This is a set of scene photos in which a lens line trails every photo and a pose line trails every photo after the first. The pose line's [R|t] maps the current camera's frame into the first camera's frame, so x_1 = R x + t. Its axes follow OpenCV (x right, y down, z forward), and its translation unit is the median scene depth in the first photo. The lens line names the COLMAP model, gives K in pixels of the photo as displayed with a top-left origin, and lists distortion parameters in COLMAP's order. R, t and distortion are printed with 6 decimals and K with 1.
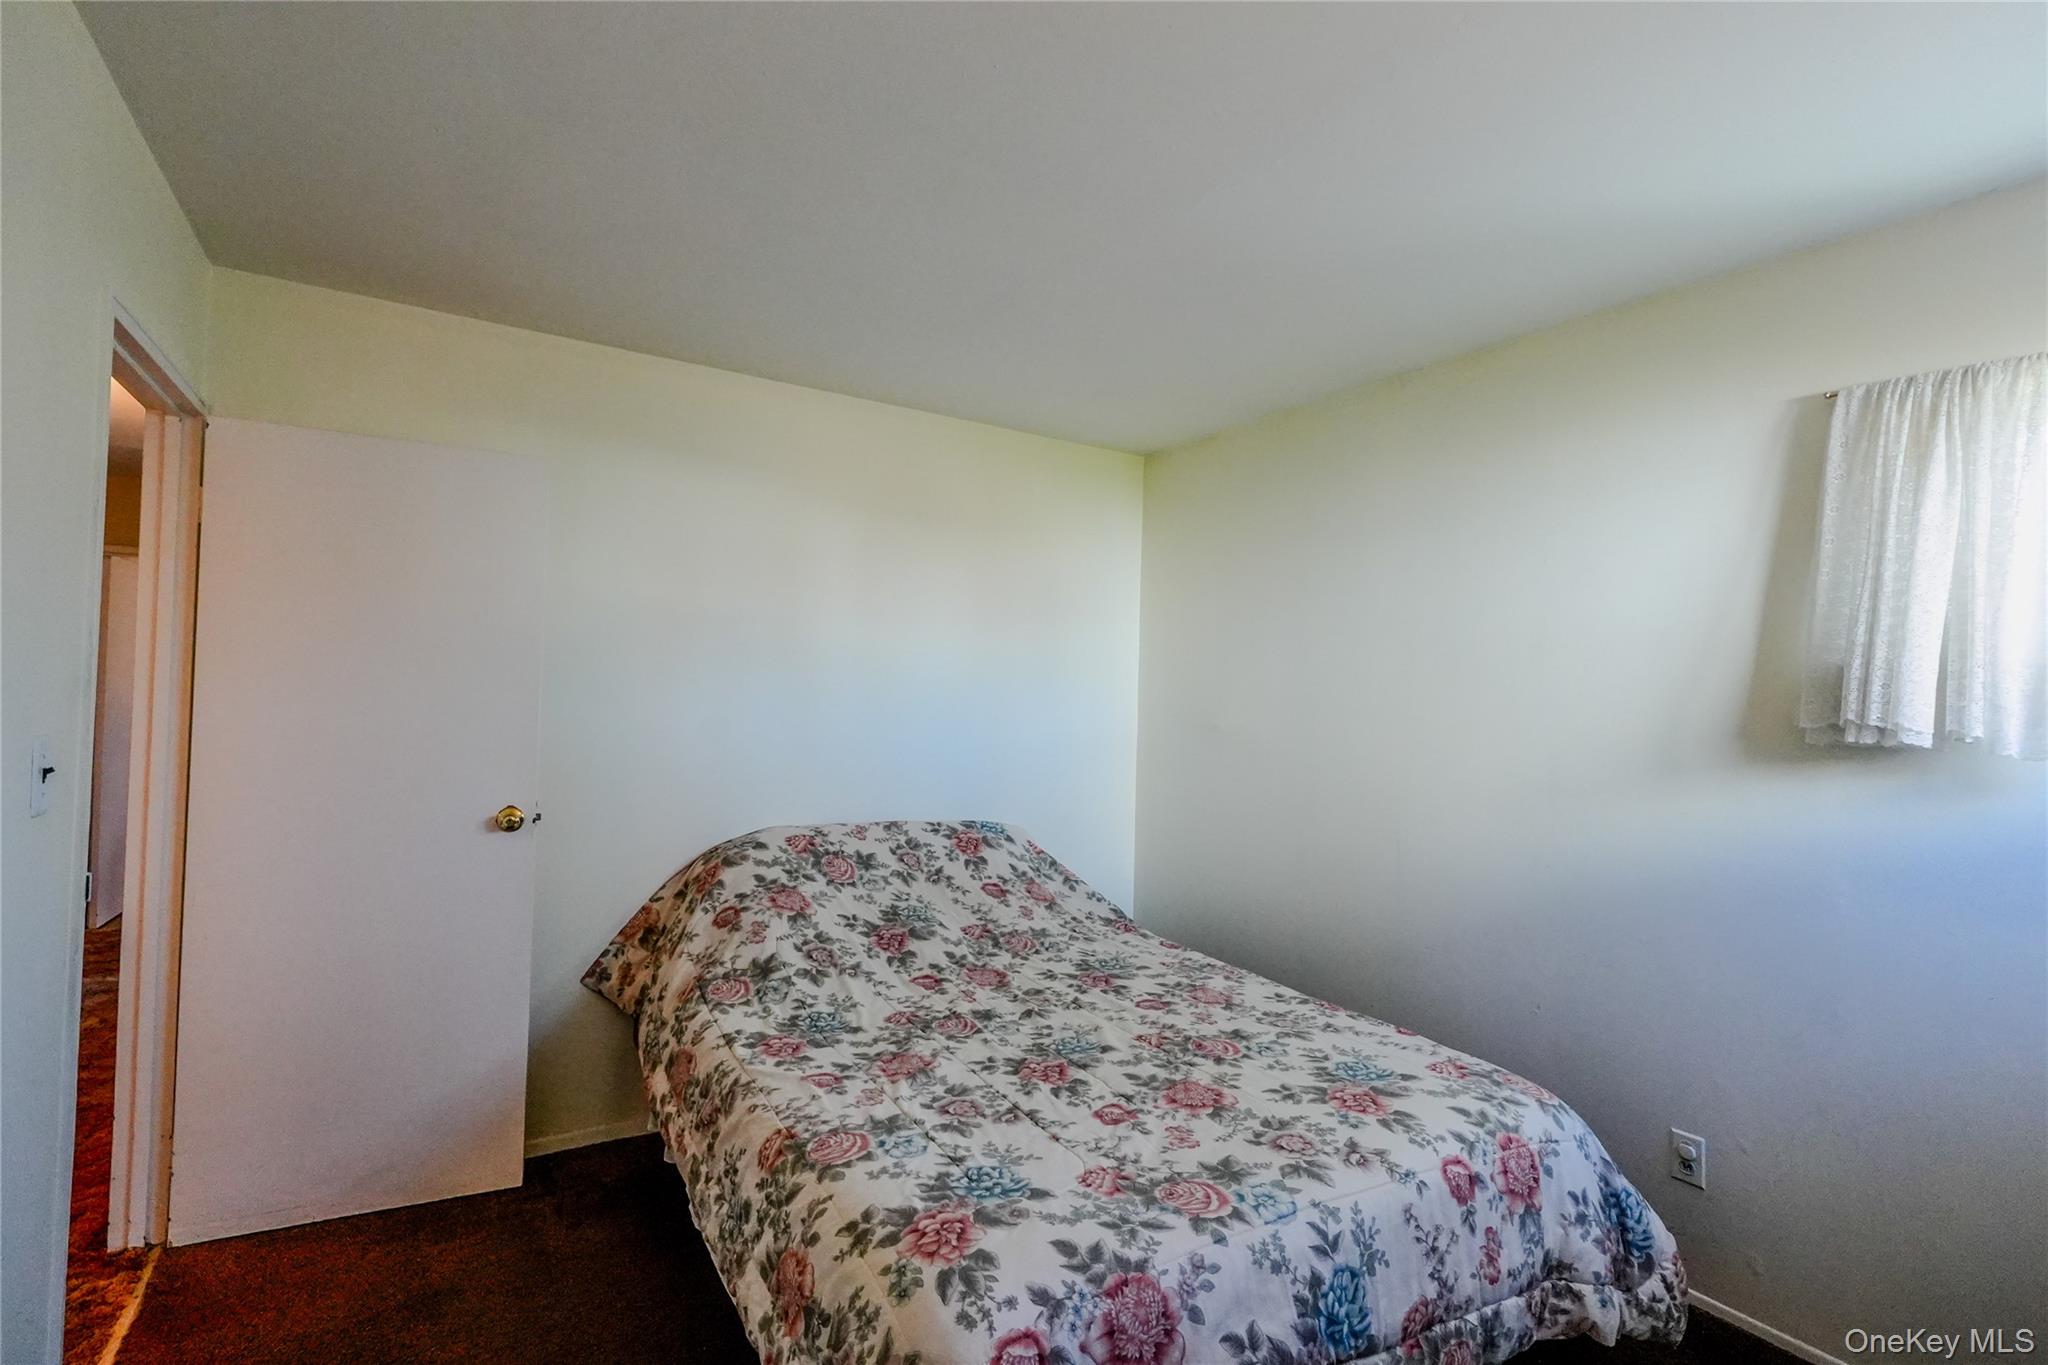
lens RADIAL K [[940.6, 0, 1026.5], [0, 940.6, 681.2], [0, 0, 1]] dist [-0.011058, 0.003947]
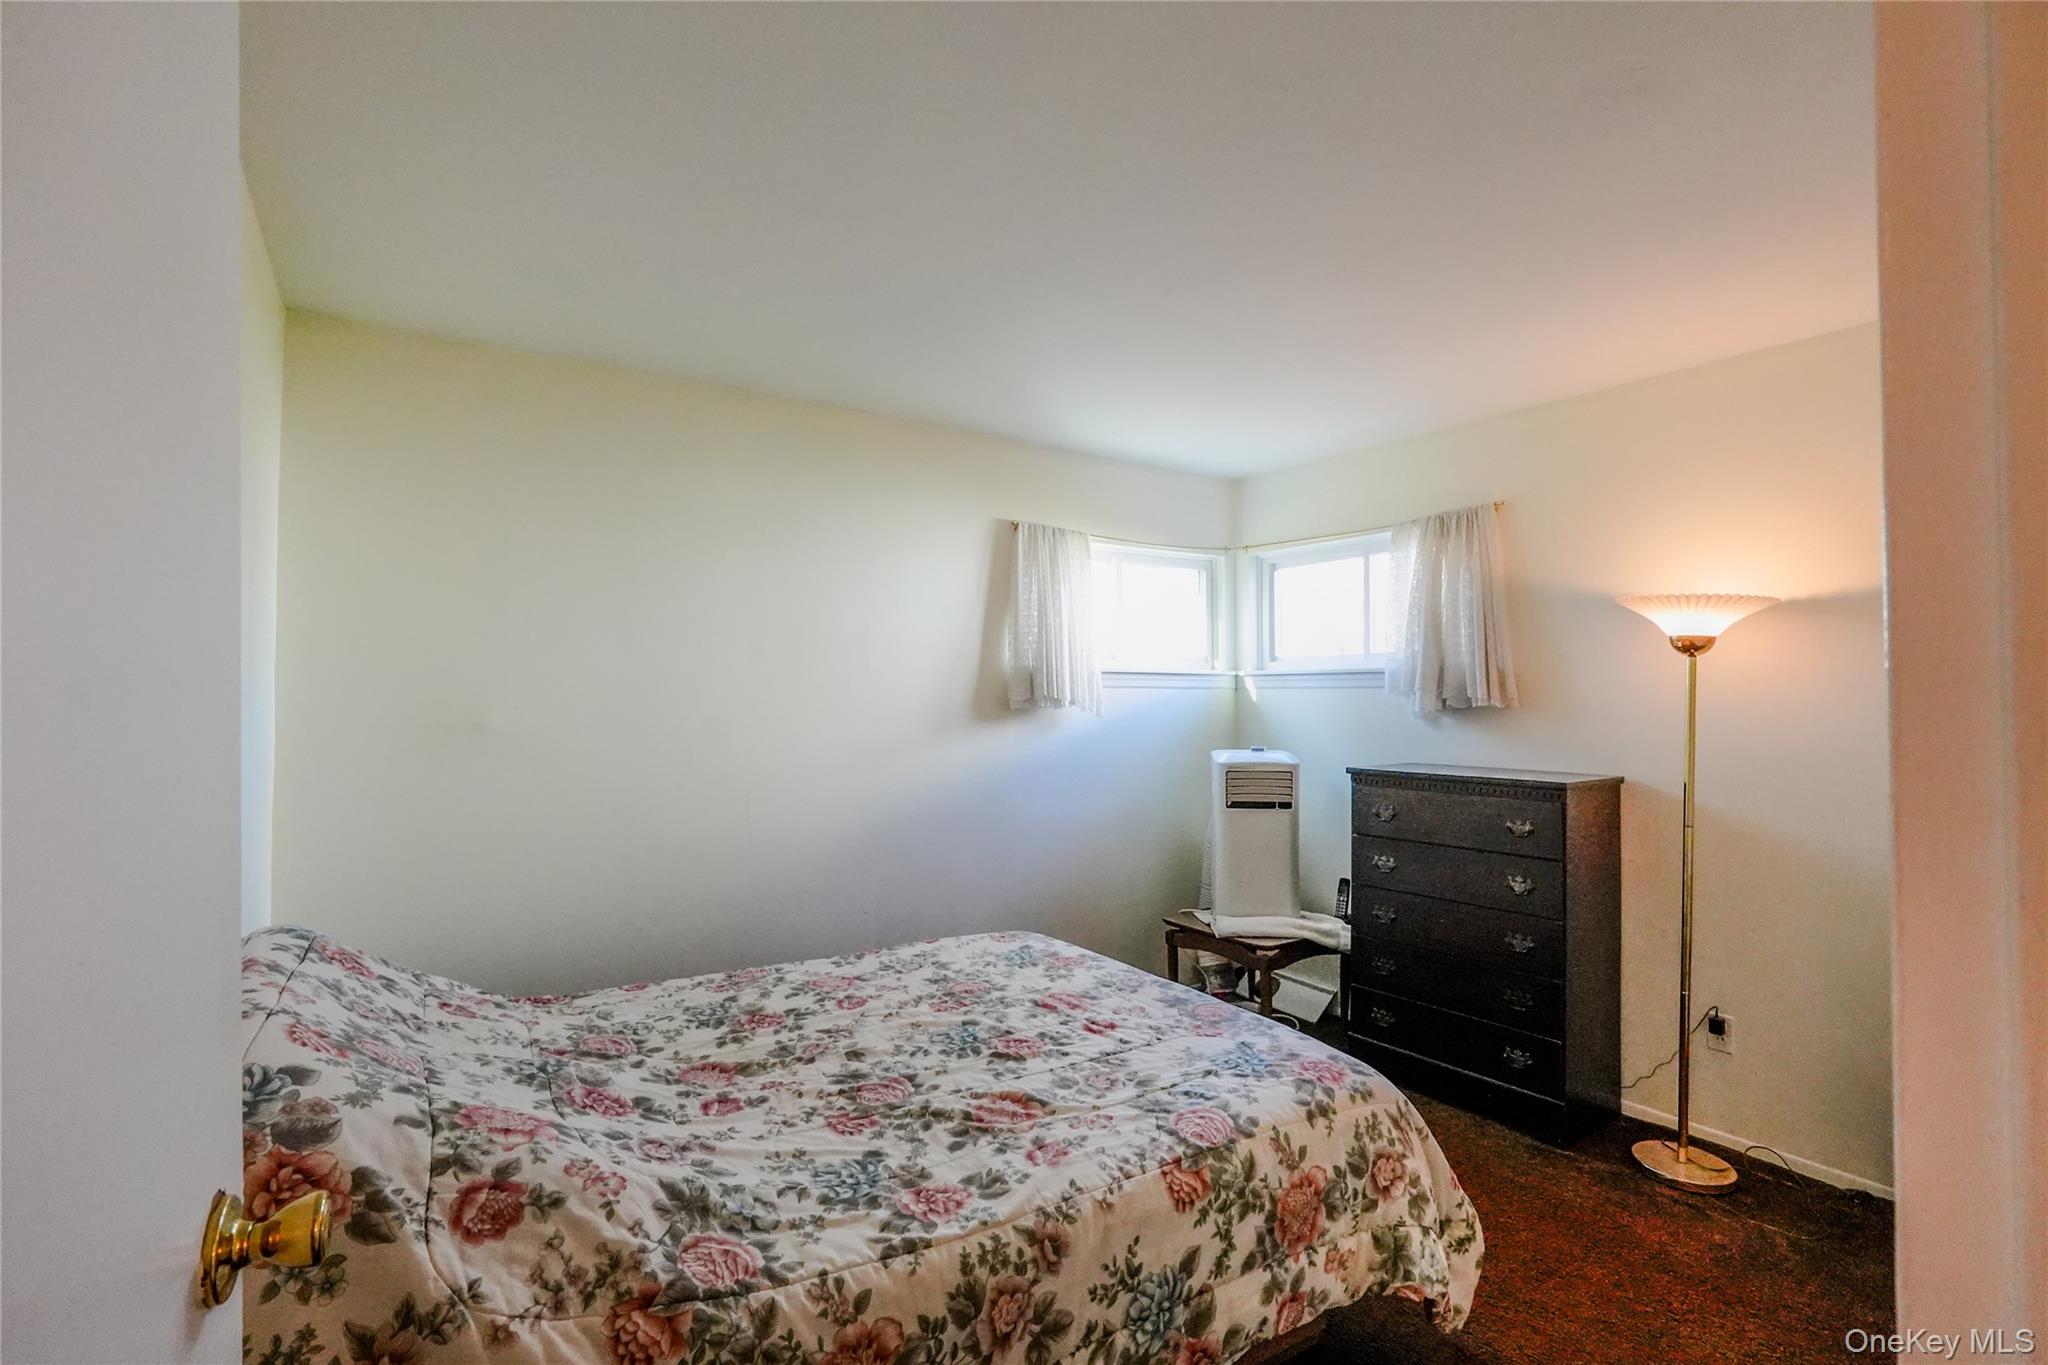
lens RADIAL K [[940.6, 0, 1026.0], [0, 940.6, 686.7], [0, 0, 1]] dist [-0.011058, 0.003947]
pose [[-0.031264, -0.017060, 0.999366, -1.048883], [-0.018795, 0.999688, 0.016477, -0.009976], [-0.999334, -0.018268, -0.031575, 1.048115]]
